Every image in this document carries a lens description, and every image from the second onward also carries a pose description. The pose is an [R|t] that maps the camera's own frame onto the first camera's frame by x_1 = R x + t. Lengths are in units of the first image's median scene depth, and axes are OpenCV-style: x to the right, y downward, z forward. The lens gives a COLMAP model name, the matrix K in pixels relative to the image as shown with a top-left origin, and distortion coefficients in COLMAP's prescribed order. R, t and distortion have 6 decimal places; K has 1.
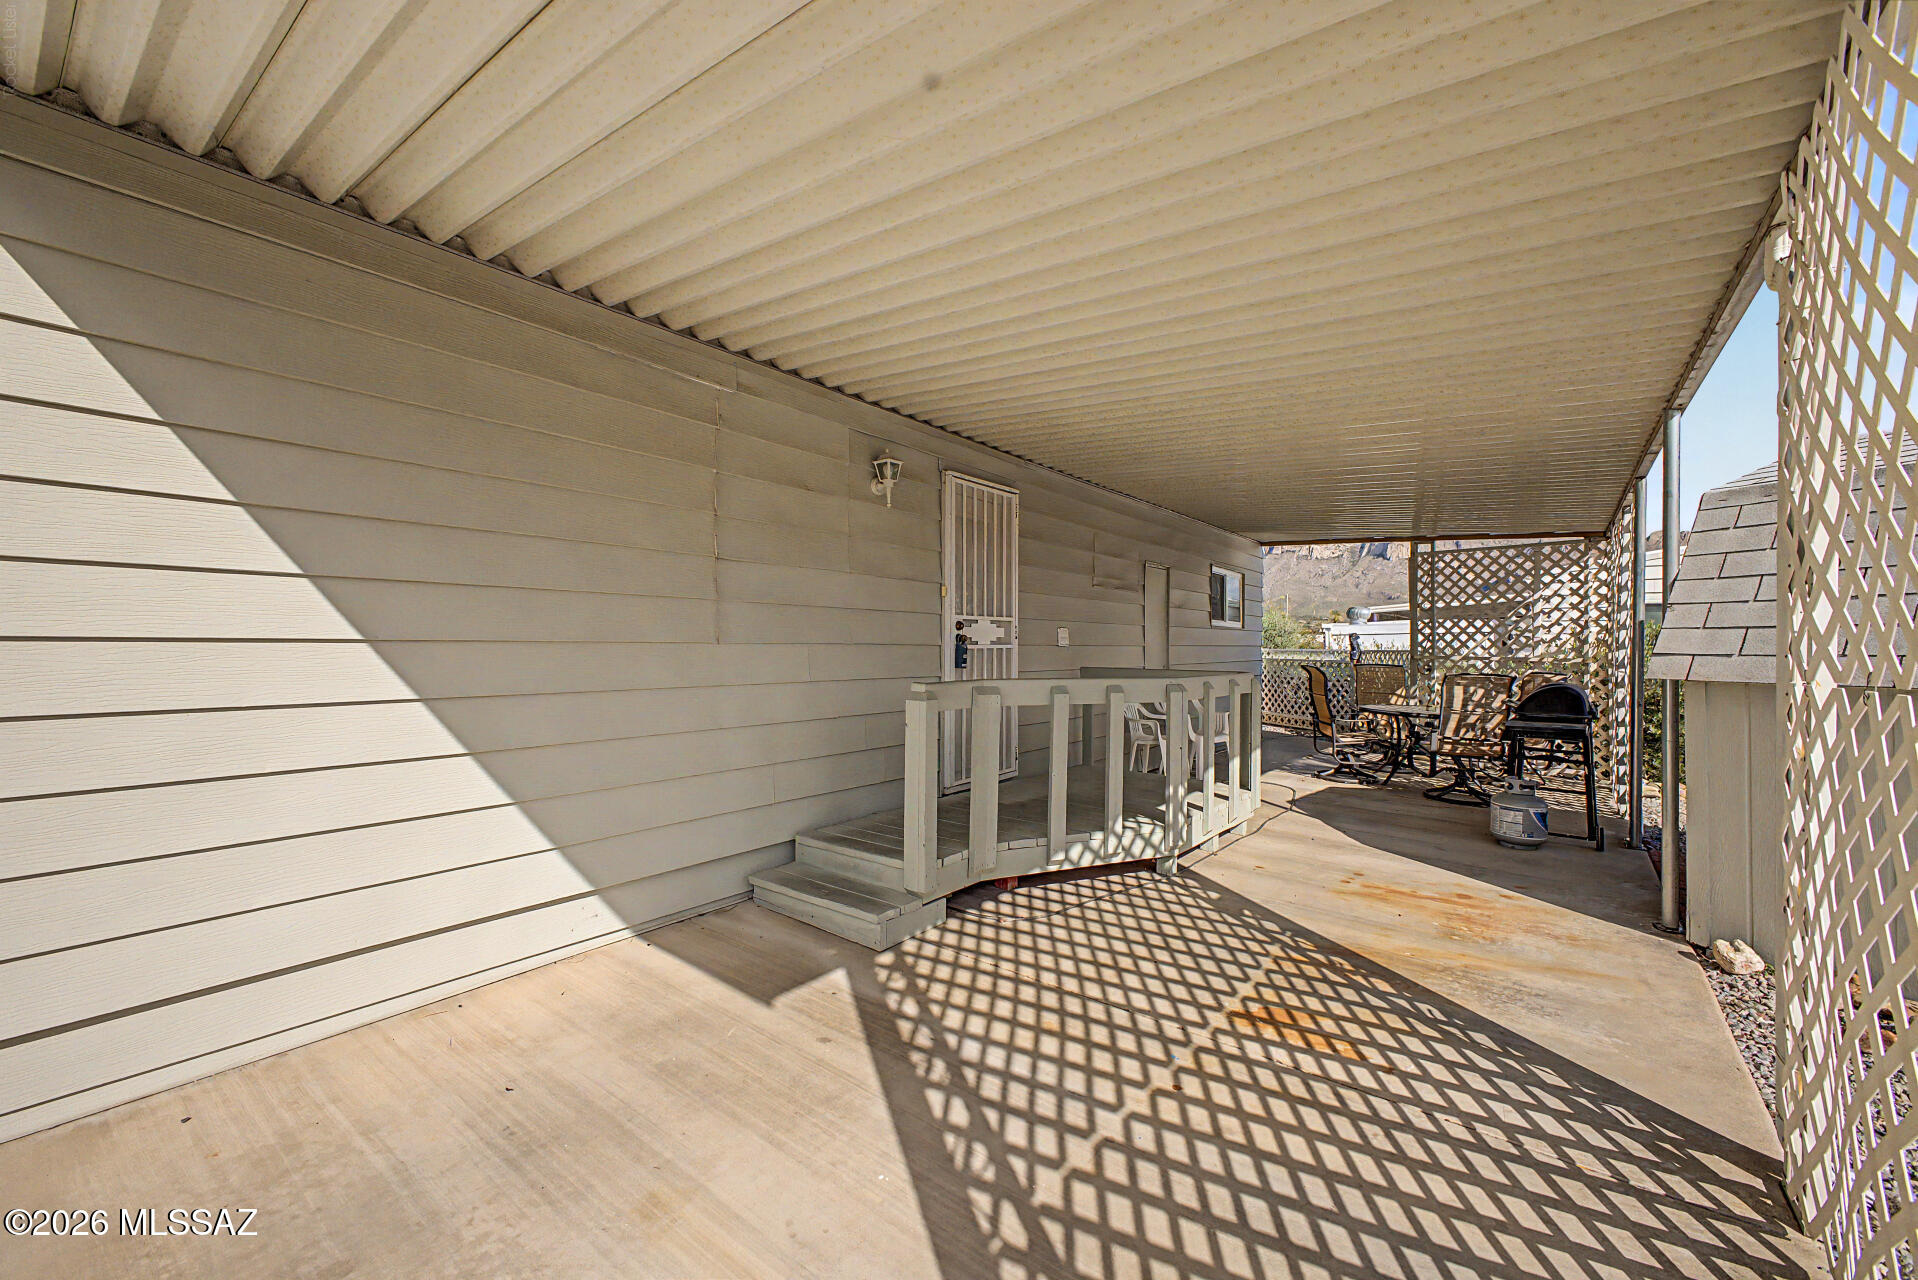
lens RADIAL K [[759.7, 0, 966.5], [0, 759.7, 643.8], [0, 0, 1]] dist [0.020139, -0.004075]
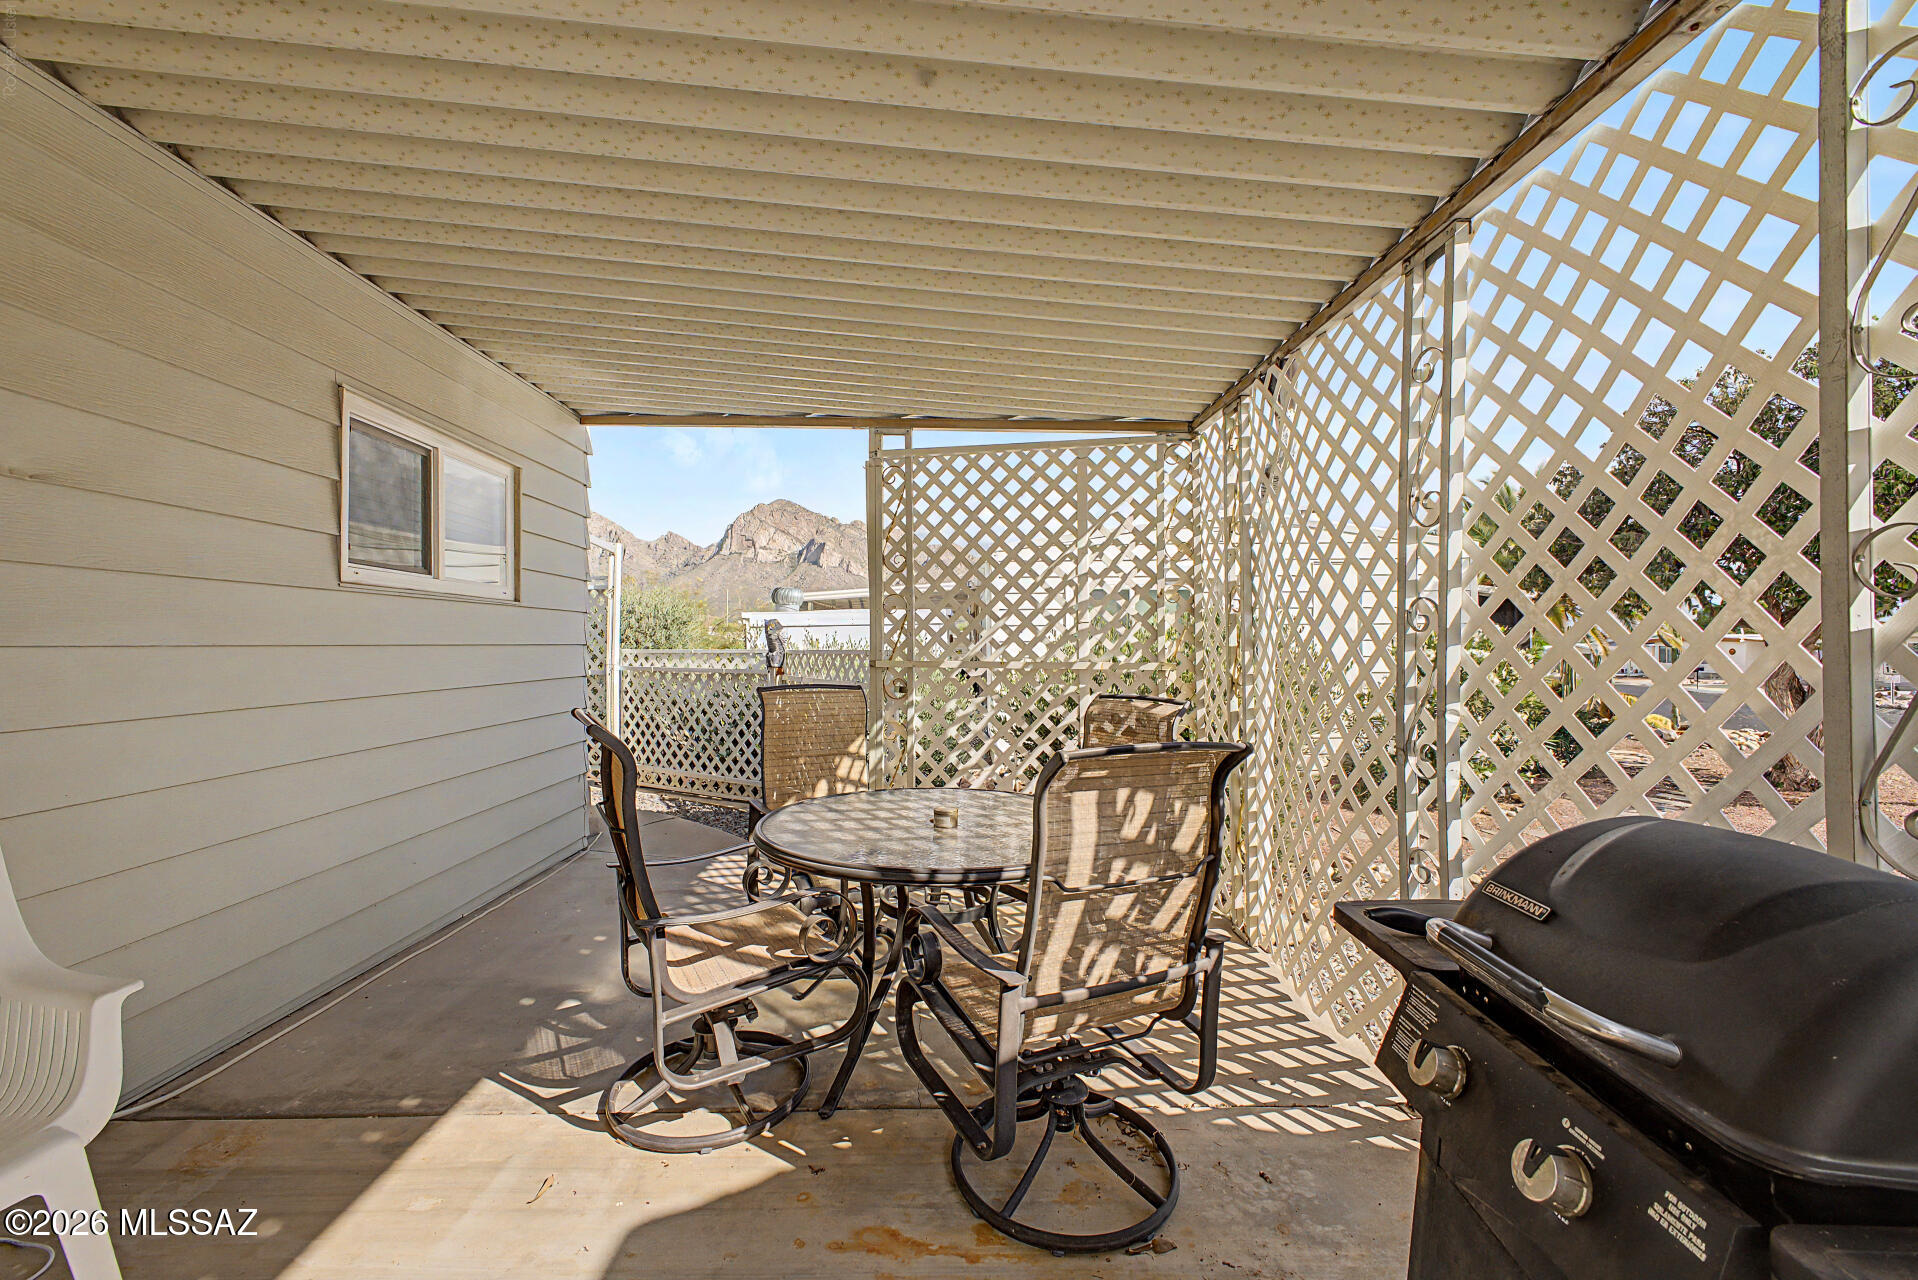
lens RADIAL K [[759.7, 0, 955.5], [0, 759.7, 641.4], [0, 0, 1]] dist [0.020139, -0.004075]
pose [[0.779802, -0.002877, 0.626020, 0.331951], [0.005532, 0.999982, -0.002295, 0.004318], [-0.626002, 0.005253, 0.779804, 0.611156]]
